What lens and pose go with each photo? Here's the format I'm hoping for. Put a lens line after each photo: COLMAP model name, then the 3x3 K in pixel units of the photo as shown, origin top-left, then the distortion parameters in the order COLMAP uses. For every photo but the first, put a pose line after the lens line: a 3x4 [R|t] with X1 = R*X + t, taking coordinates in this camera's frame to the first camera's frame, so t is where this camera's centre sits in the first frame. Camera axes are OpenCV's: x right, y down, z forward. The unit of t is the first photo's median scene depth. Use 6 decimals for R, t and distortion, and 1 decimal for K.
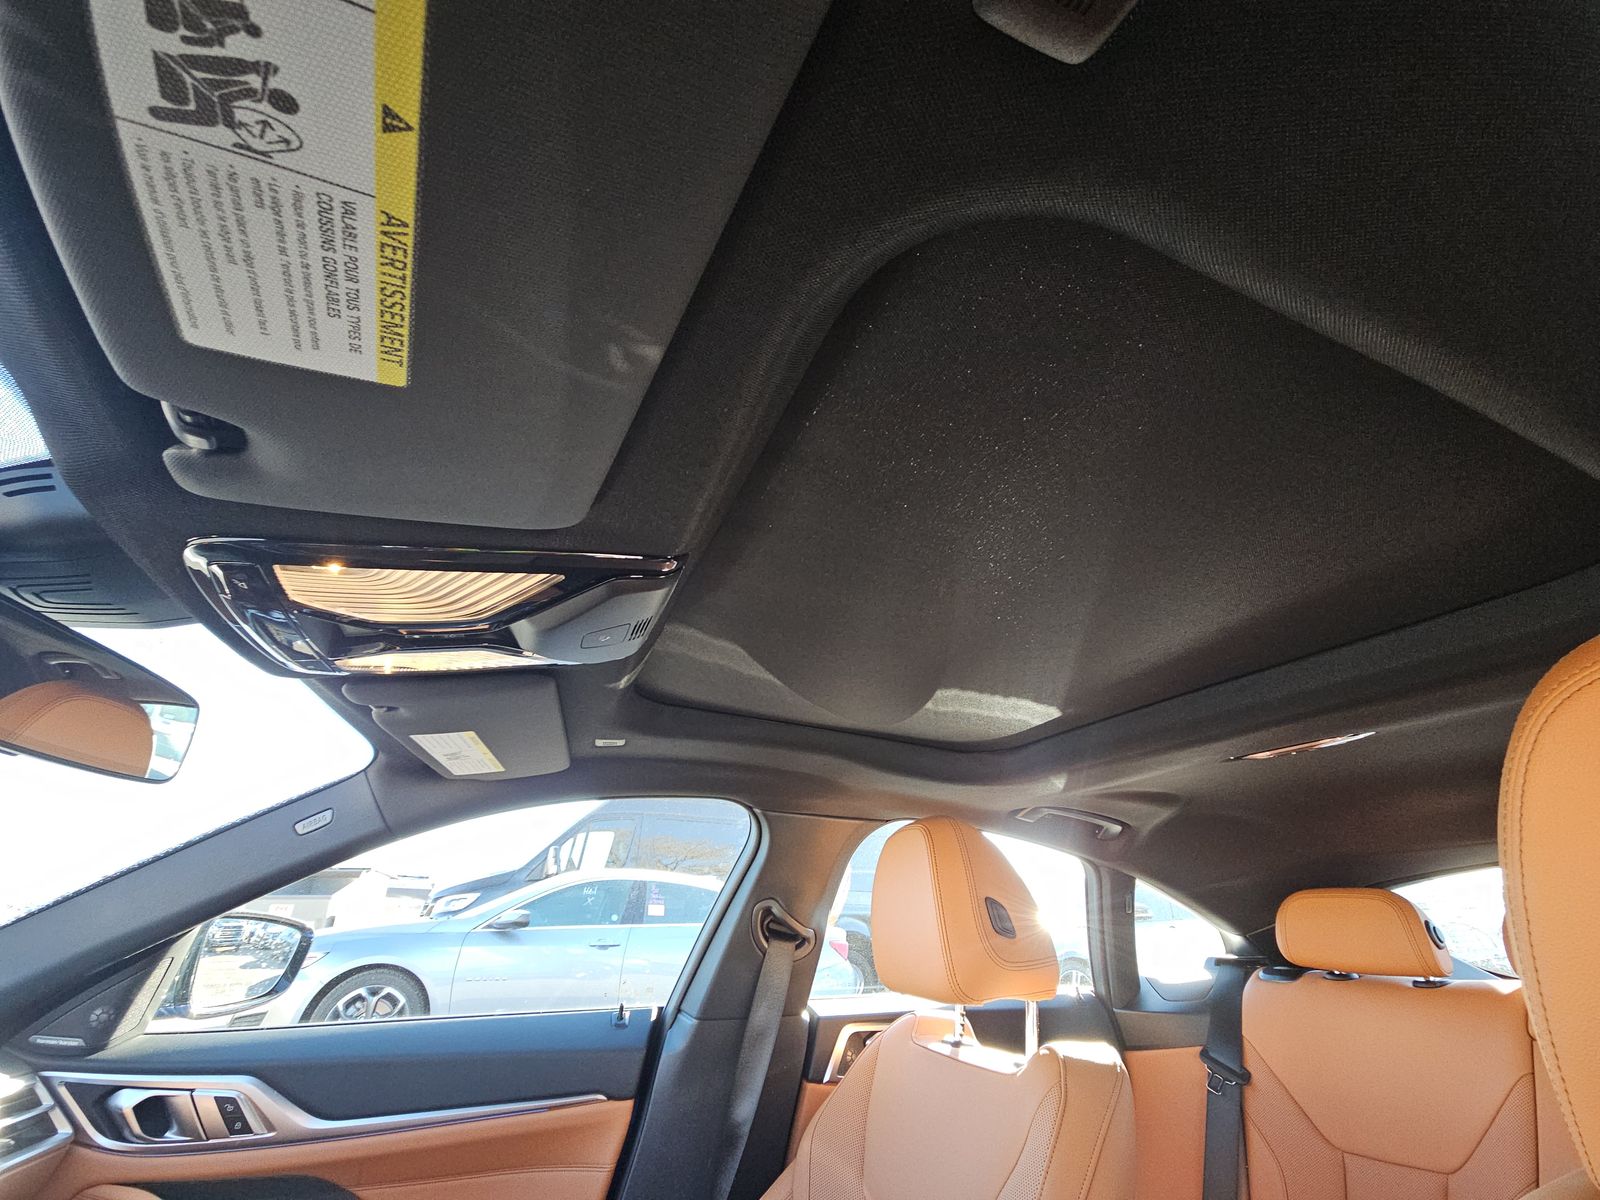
lens RADIAL K [[647.7, 0, 799.2], [0, 647.7, 606.2], [0, 0, 1]] dist [0.002724, -0.000757]
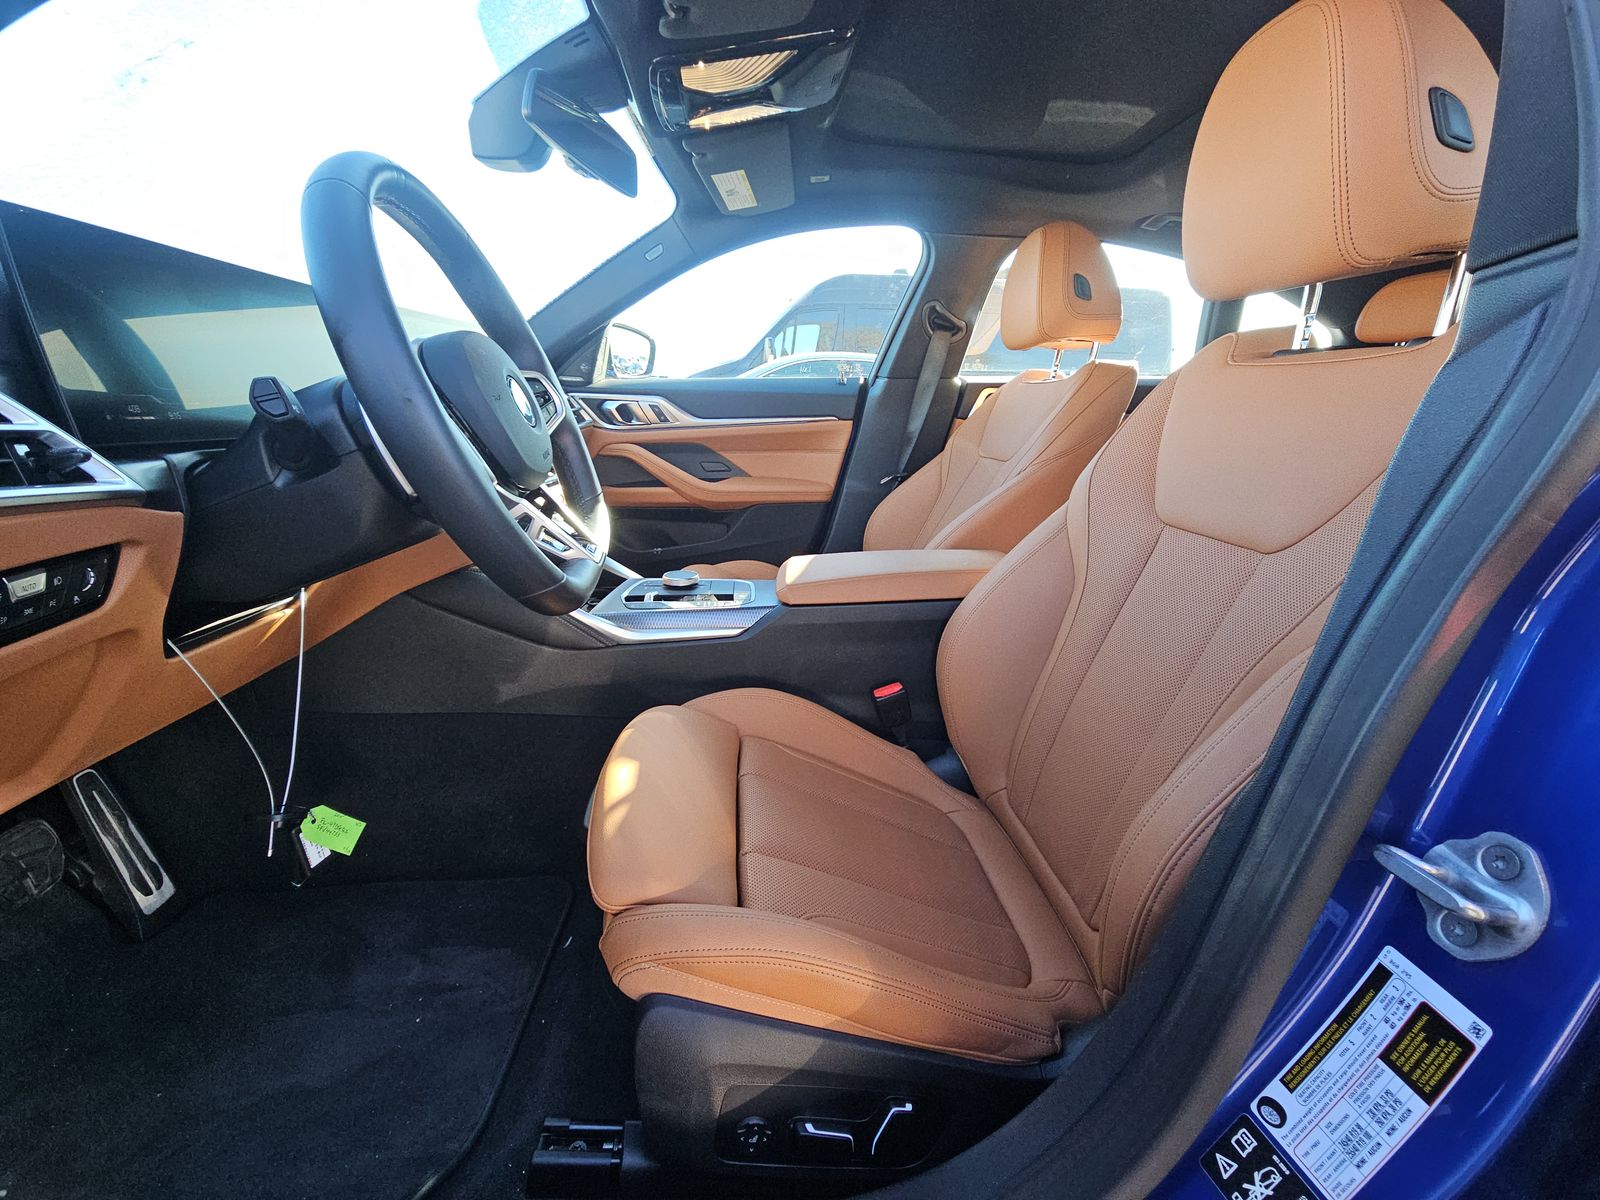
lens RADIAL K [[647.7, 0, 791.5], [0, 647.7, 603.9], [0, 0, 1]] dist [0.002724, -0.000757]
pose [[0.954417, 0.085532, -0.285958, 0.151663], [0.127747, 0.748820, 0.650346, -0.033035], [0.269756, -0.657231, 0.703760, -0.694644]]
